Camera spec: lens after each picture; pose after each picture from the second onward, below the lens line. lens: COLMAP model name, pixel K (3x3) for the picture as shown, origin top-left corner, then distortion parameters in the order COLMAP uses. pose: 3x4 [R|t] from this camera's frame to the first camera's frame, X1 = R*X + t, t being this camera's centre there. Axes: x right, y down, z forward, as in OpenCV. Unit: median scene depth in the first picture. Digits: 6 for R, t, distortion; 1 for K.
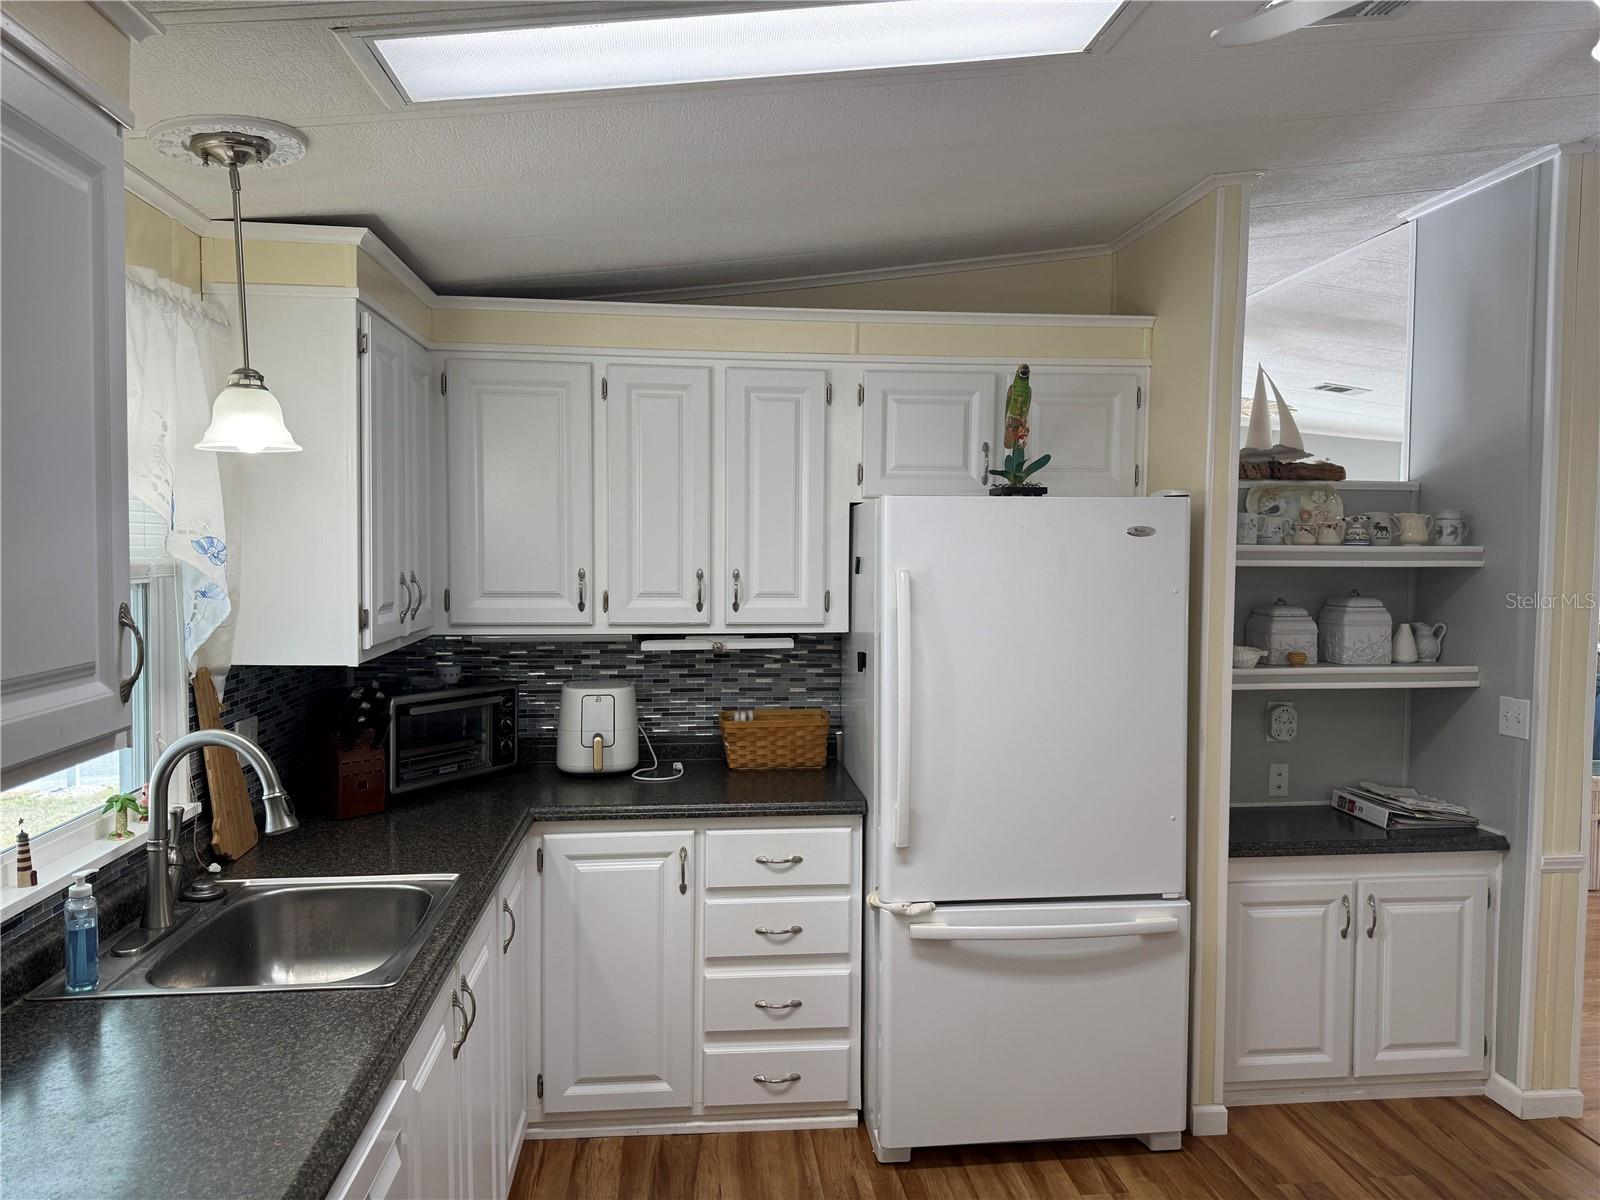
lens RADIAL K [[1126.6, 0, 806.5], [0, 1126.6, 603.5], [0, 0, 1]] dist [0.073065, -0.061228]
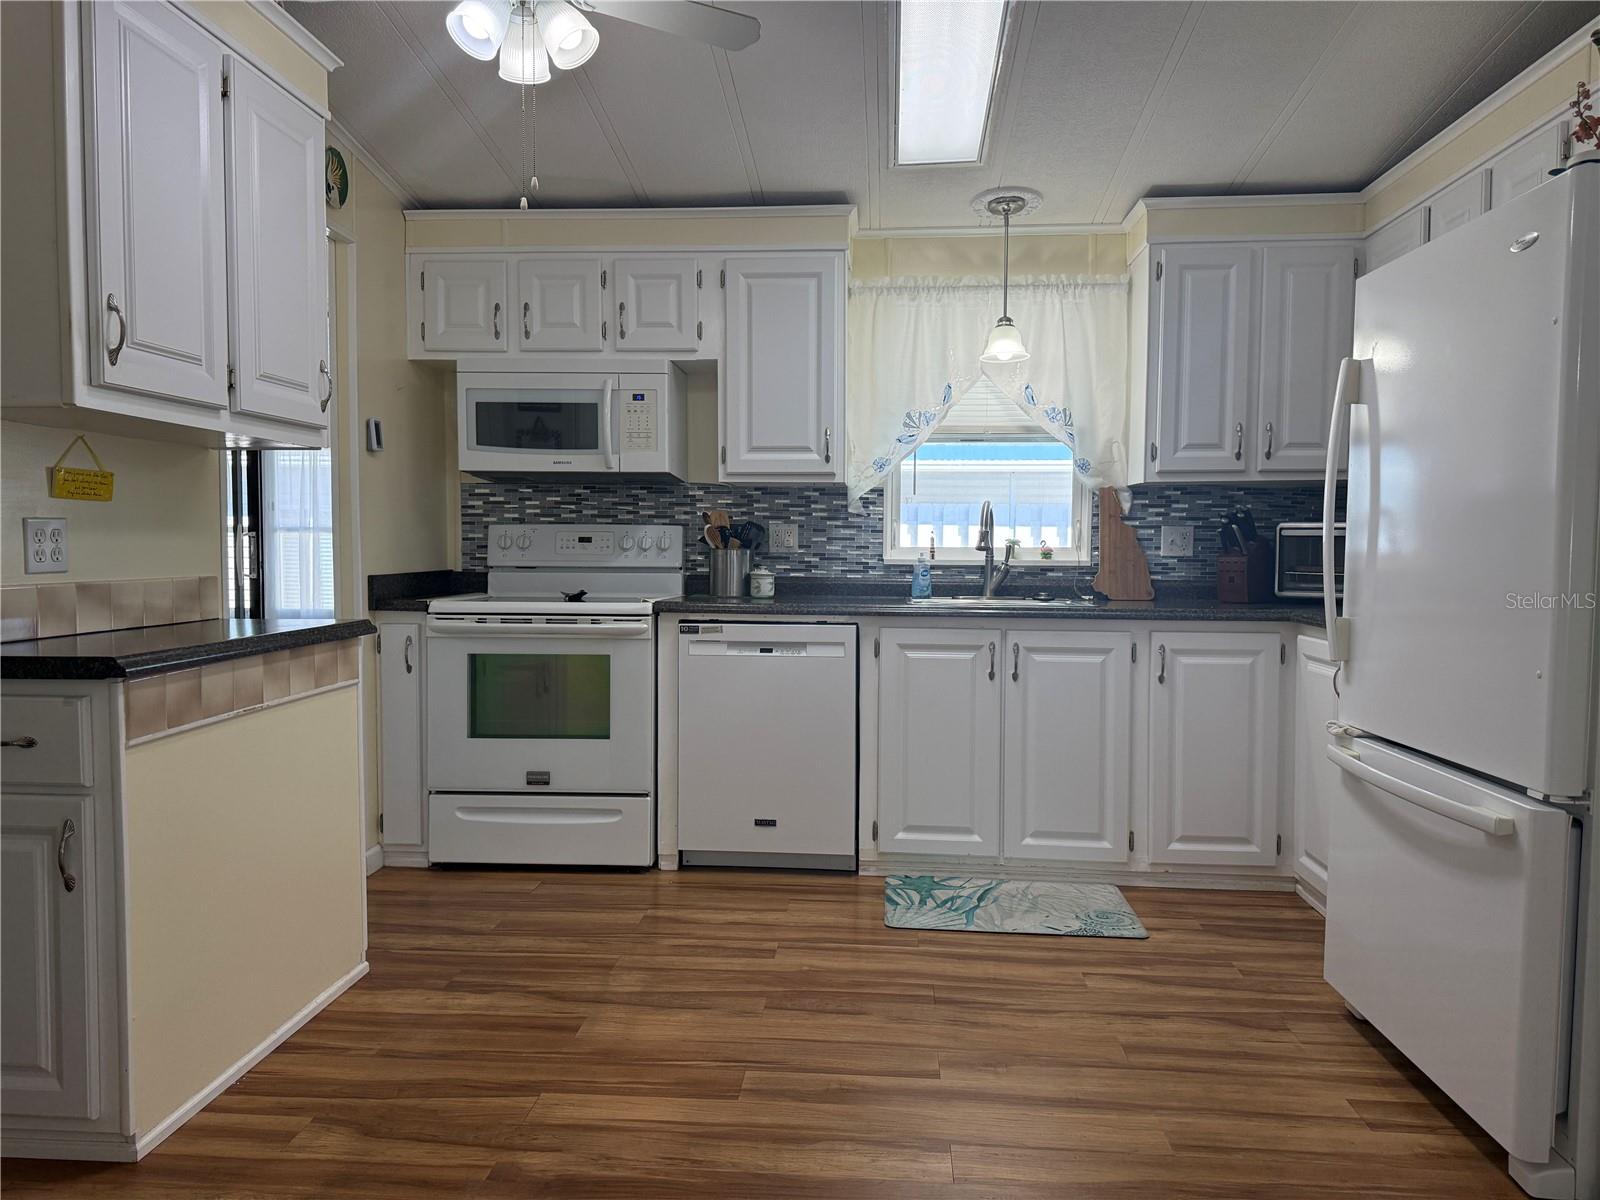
lens RADIAL K [[1111.4, 0, 797.3], [0, 1111.4, 604.3], [0, 0, 1]] dist [0.005867, -0.042908]
pose [[-0.182438, 0.043123, -0.982271, 0.950127], [-0.055661, 0.996983, 0.054107, 0.132015], [0.981640, 0.064545, -0.179488, 0.658857]]
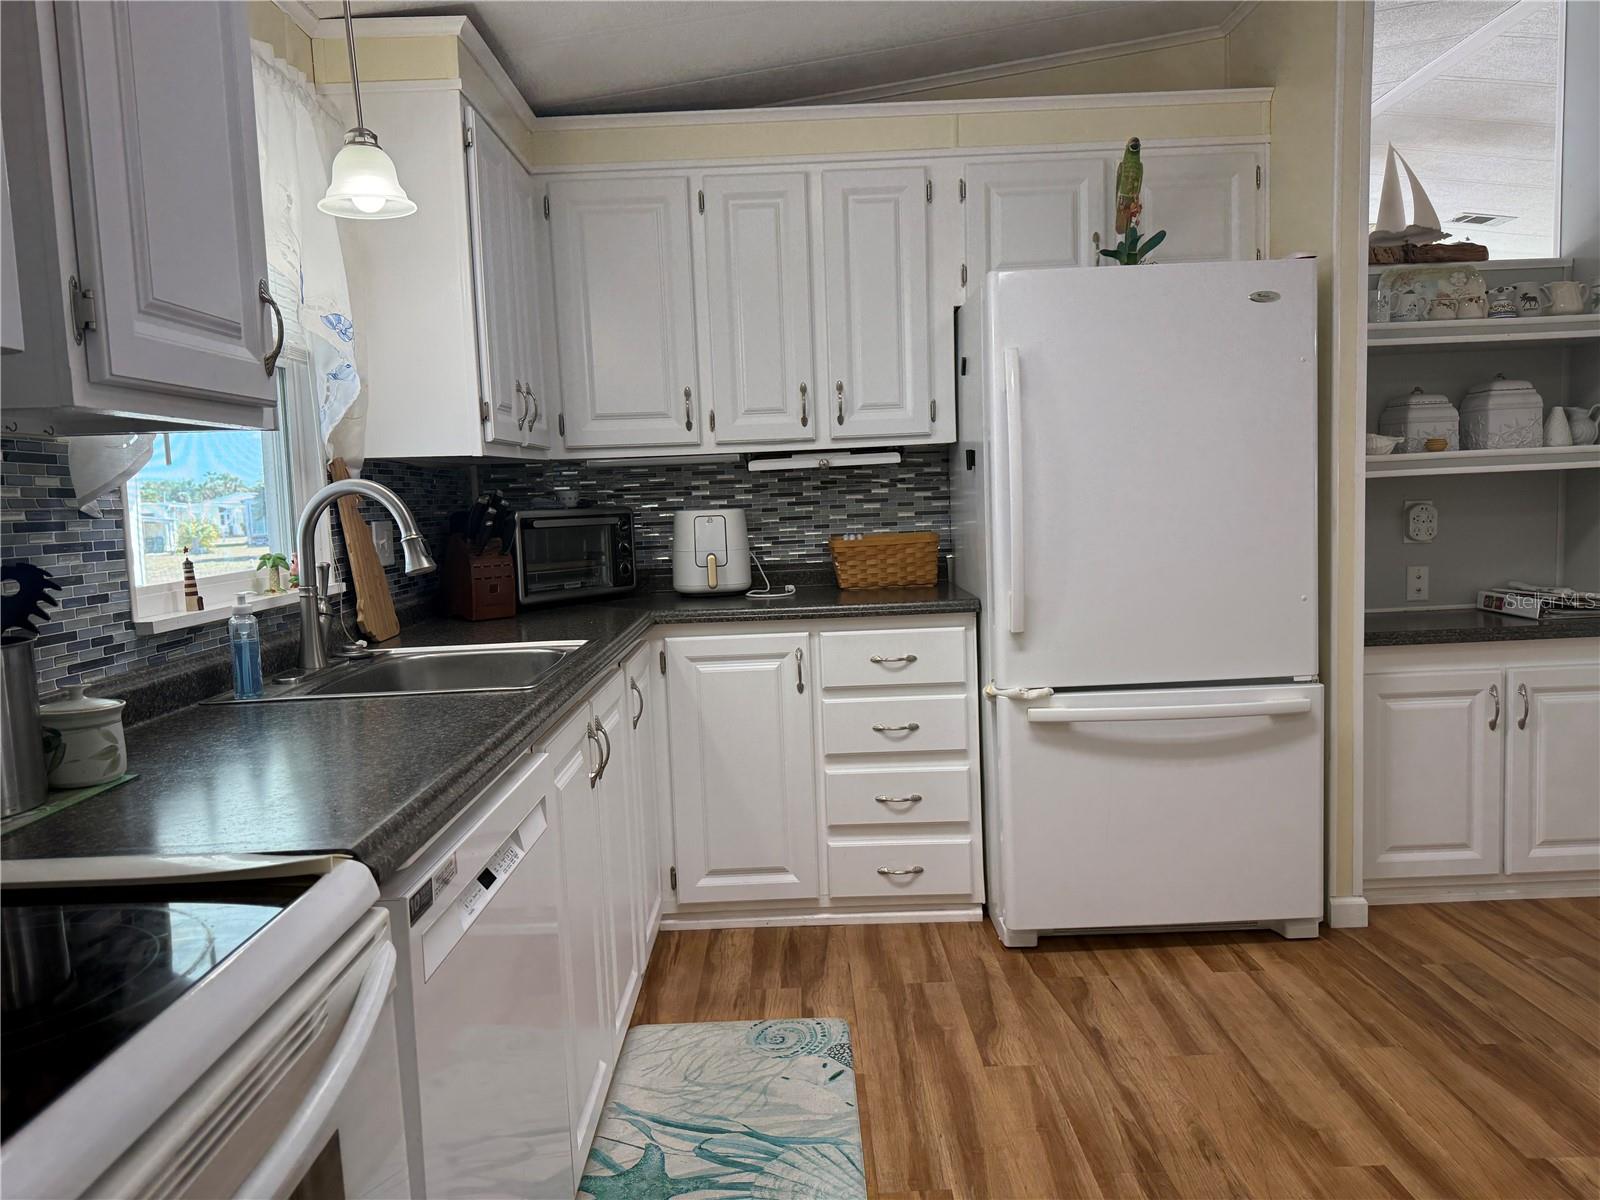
lens RADIAL K [[1124.3, 0, 798.7], [0, 1124.3, 593.3], [0, 0, 1]] dist [0.079379, -0.069573]
pose [[0.994256, -0.036445, -0.100632, -0.005360], [0.040492, 0.998439, 0.038470, 0.122817], [0.099073, -0.042323, 0.994180, -0.002299]]
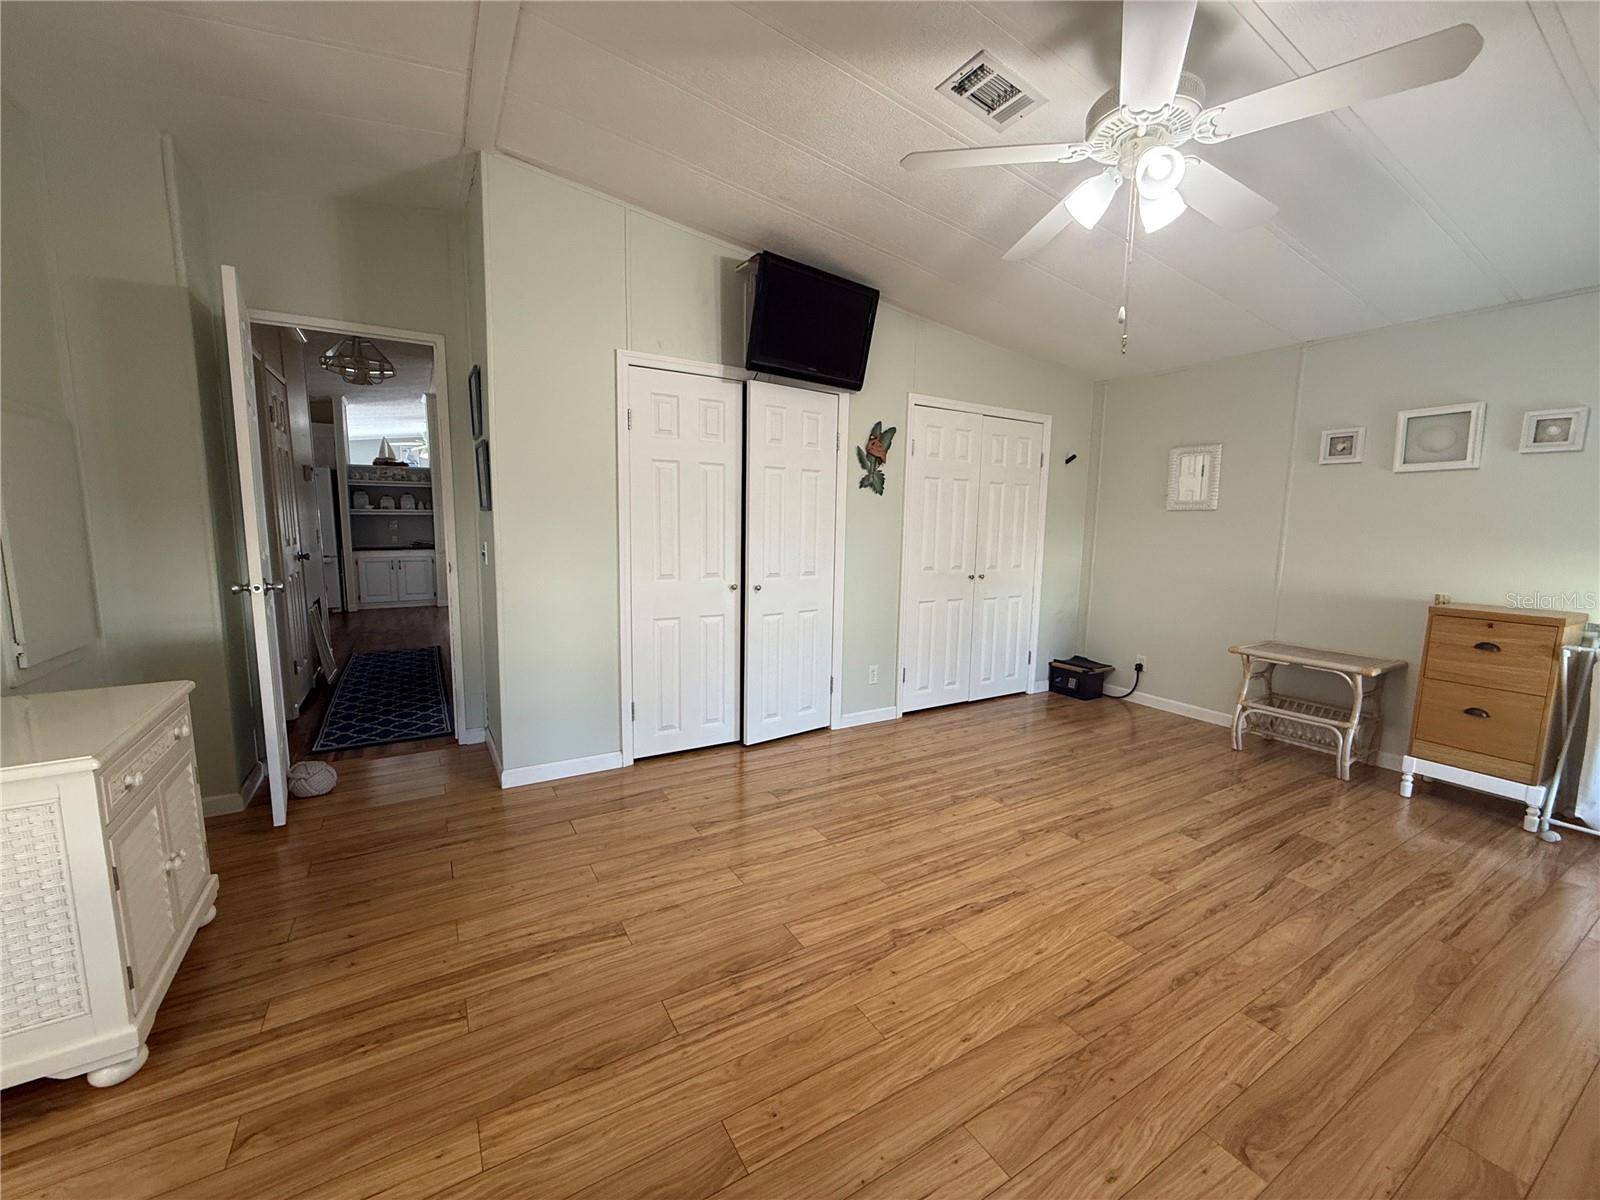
lens RADIAL K [[637.2, 0, 797.7], [0, 637.2, 605.0], [0, 0, 1]] dist [-0.001080, 0.005916]
pose [[0.907596, -0.047123, 0.417193, 0.881027], [0.008664, 0.995572, 0.093604, 0.214004], [-0.419756, -0.081340, 0.903985, -1.973975]]
